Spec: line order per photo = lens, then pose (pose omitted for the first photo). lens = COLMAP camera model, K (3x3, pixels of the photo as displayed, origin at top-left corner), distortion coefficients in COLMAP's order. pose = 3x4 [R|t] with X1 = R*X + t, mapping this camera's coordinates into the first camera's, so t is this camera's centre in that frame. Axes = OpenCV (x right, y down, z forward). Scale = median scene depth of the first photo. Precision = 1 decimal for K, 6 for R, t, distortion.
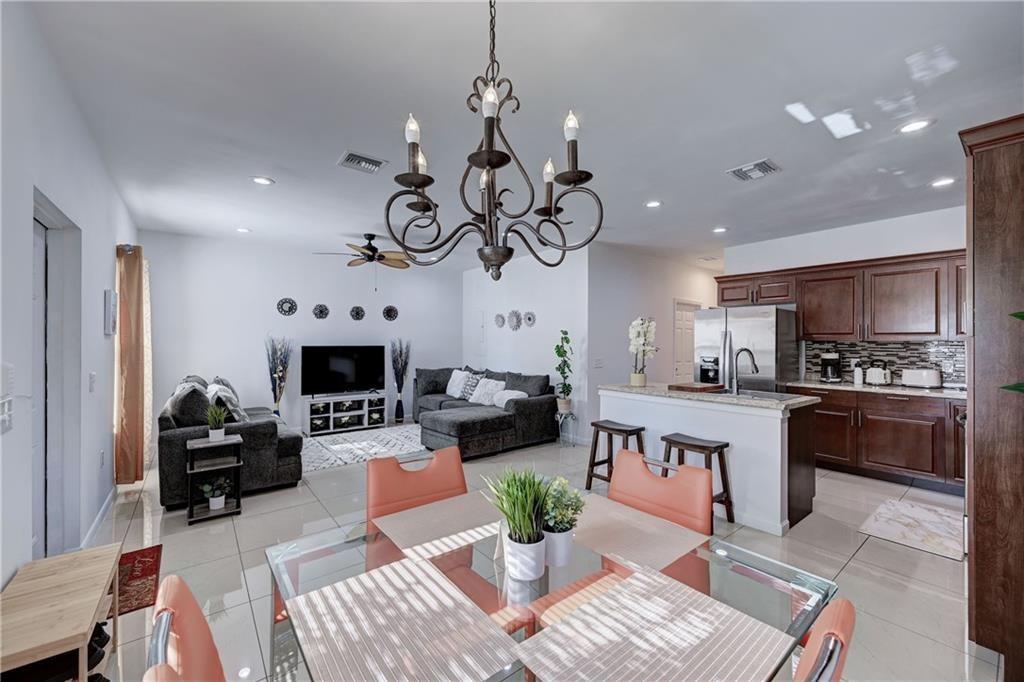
lens RADIAL K [[407.4, 0, 505.0], [0, 407.4, 342.9], [0, 0, 1]] dist [-0.008180, 0.001425]
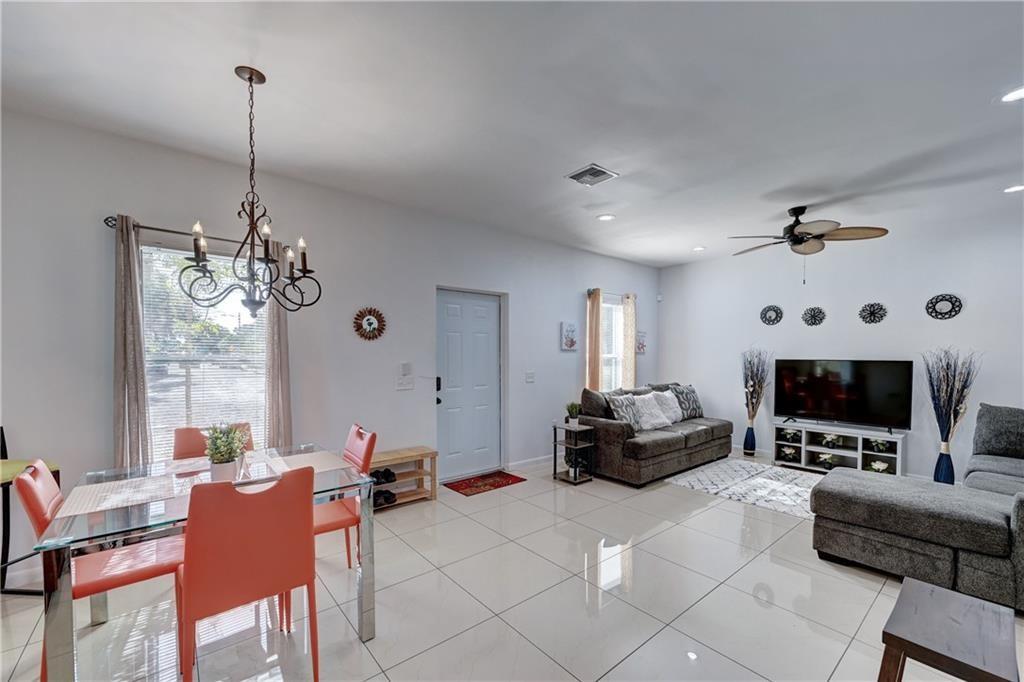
lens RADIAL K [[407.4, 0, 505.7], [0, 407.4, 368.5], [0, 0, 1]] dist [-0.008180, 0.001425]
pose [[0.024281, 0.032489, -0.999177, 0.453729], [-0.003367, 0.999469, 0.032417, 0.001541], [0.999699, 0.002577, 0.024378, 0.522919]]
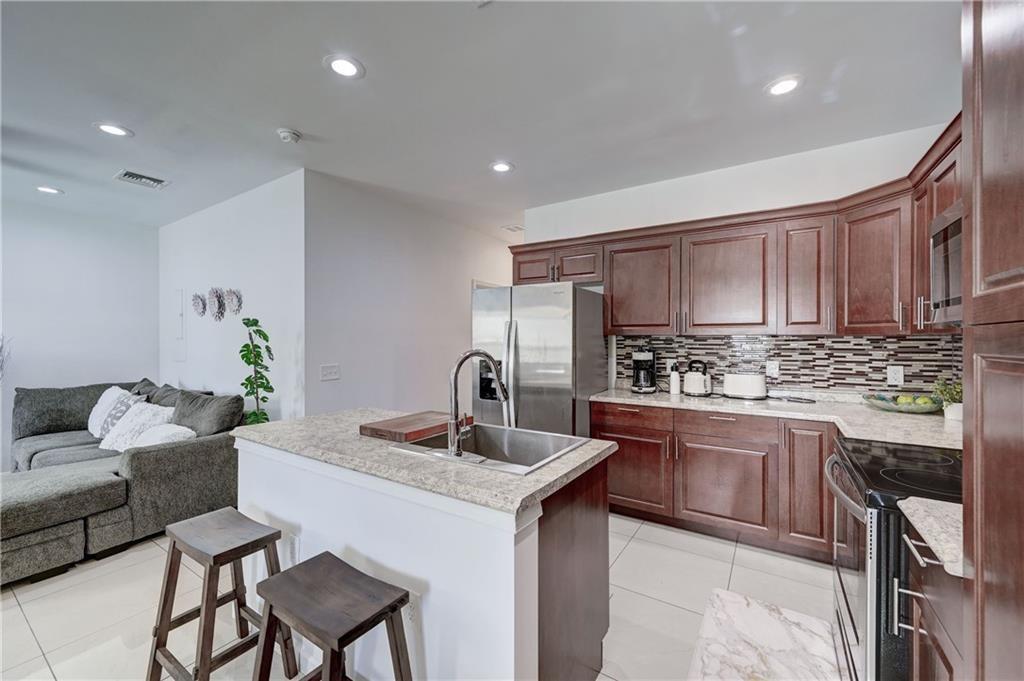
lens RADIAL K [[404.5, 0, 508.8], [0, 404.5, 341.2], [0, 0, 1]] dist [-0.007069, -0.000597]
pose [[0.946603, -0.007019, 0.322325, 0.342626], [0.005465, 0.999969, 0.005726, 0.000161], [-0.322355, -0.003658, 0.946612, 0.394371]]
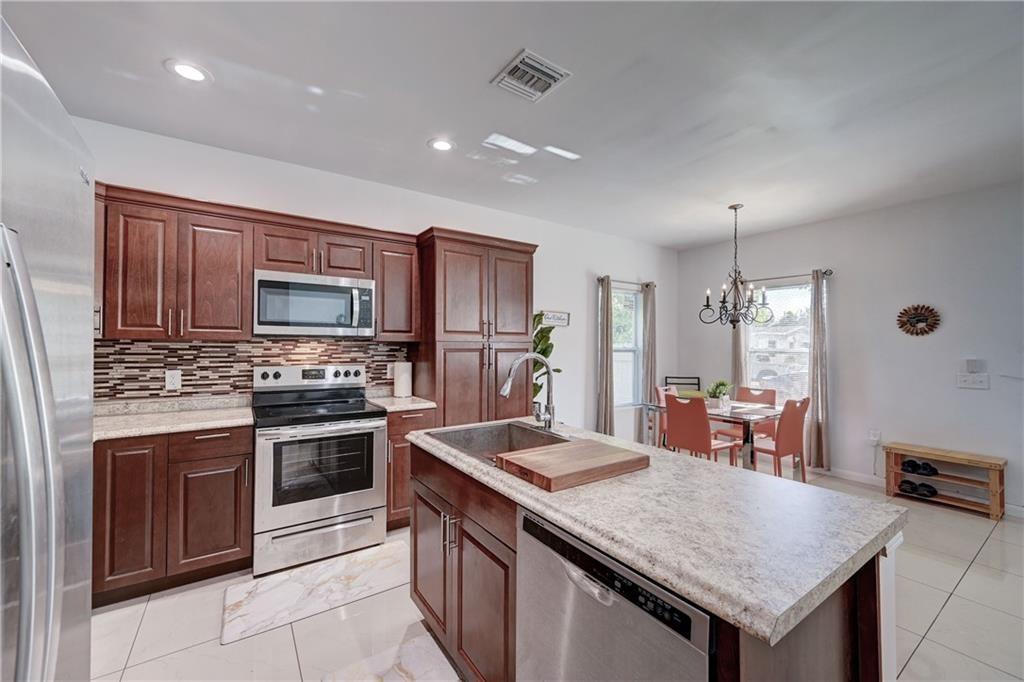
lens RADIAL K [[407.4, 0, 513.5], [0, 407.4, 335.9], [0, 0, 1]] dist [-0.008180, 0.001425]
pose [[-0.998394, -0.009335, 0.055873, 0.421781], [-0.010528, 0.999722, -0.021101, -0.000736], [-0.055661, -0.021656, -0.998215, 1.158838]]
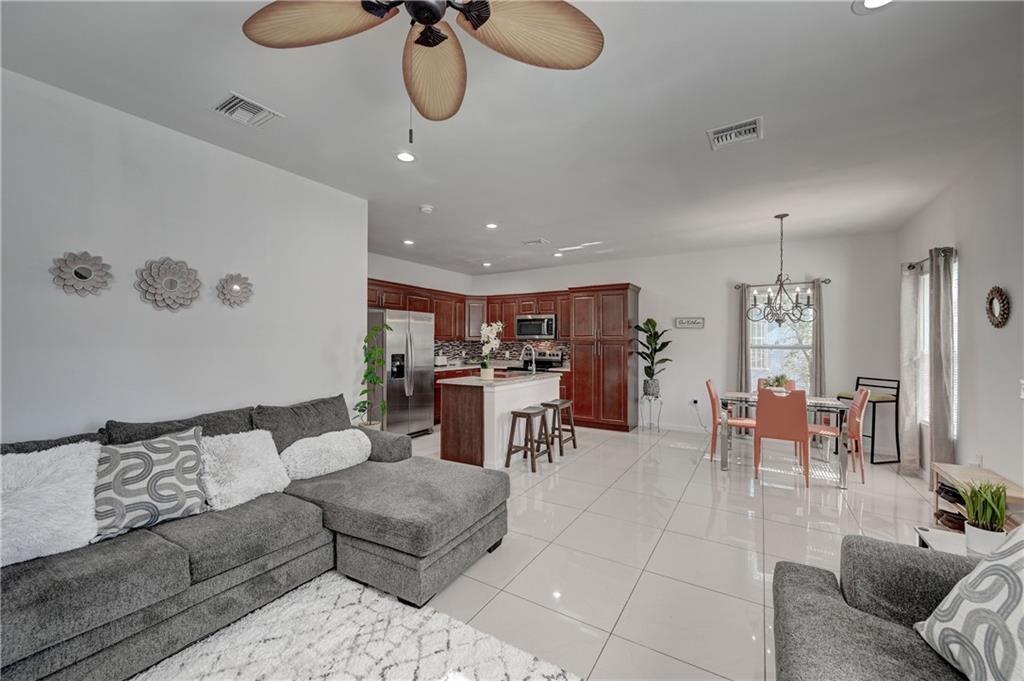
lens RADIAL K [[404.5, 0, 511.3], [0, 404.5, 341.1], [0, 0, 1]] dist [-0.007069, -0.000597]
pose [[-0.352153, -0.003939, 0.935934, -0.673813], [-0.005304, 0.999983, 0.002213, -0.004975], [-0.935927, -0.004185, -0.352169, 1.194861]]
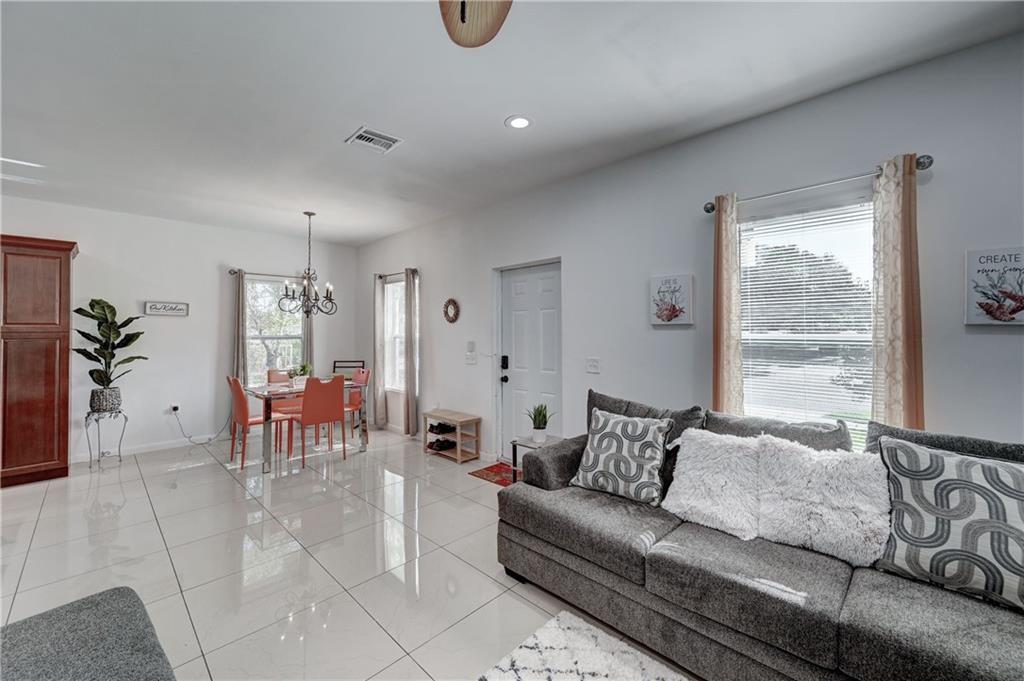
lens RADIAL K [[404.5, 0, 515.4], [0, 404.5, 322.0], [0, 0, 1]] dist [-0.007069, -0.000597]
pose [[-0.988161, -0.001475, -0.153414, -0.362336], [0.002270, 0.999704, -0.024235, -0.004017], [0.153404, -0.024296, -0.987865, 1.341631]]
